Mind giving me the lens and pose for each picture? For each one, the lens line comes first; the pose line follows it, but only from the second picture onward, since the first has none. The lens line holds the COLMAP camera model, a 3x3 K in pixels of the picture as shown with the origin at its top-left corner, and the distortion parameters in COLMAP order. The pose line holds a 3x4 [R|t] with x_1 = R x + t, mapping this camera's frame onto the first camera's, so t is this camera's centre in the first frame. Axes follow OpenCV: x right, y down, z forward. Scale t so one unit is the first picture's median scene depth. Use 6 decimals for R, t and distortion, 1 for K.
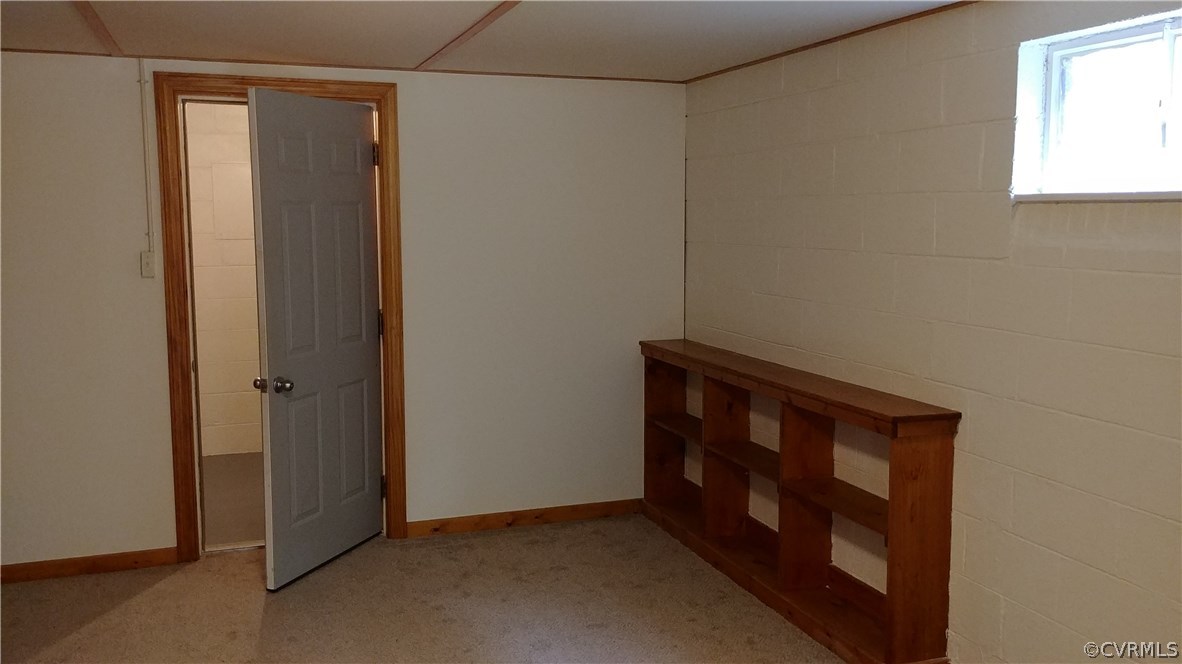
lens RADIAL K [[1035.6, 0, 590.5], [0, 1035.6, 322.7], [0, 0, 1]] dist [0.111847, -0.185006]
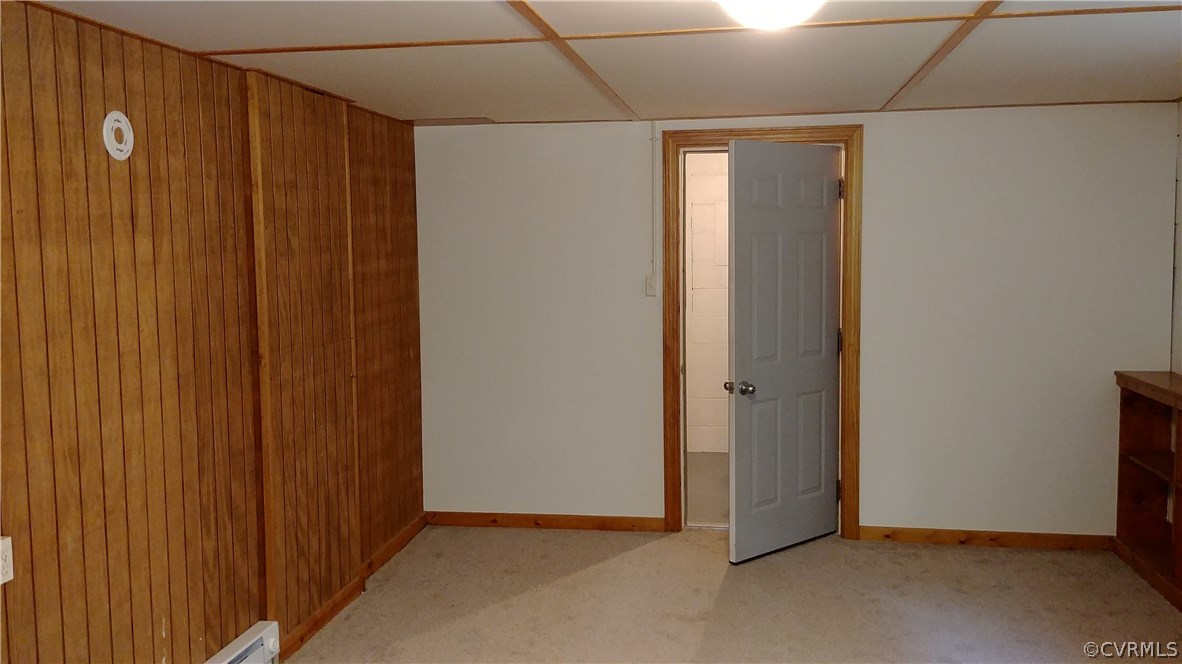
lens RADIAL K [[1035.6, 0, 590.5], [0, 1035.6, 322.7], [0, 0, 1]] dist [0.111847, -0.185006]
pose [[0.876350, 0.028419, -0.480837, 0.101120], [-0.043940, 0.998812, -0.021051, 0.016662], [0.479667, 0.039576, 0.876557, -0.102152]]
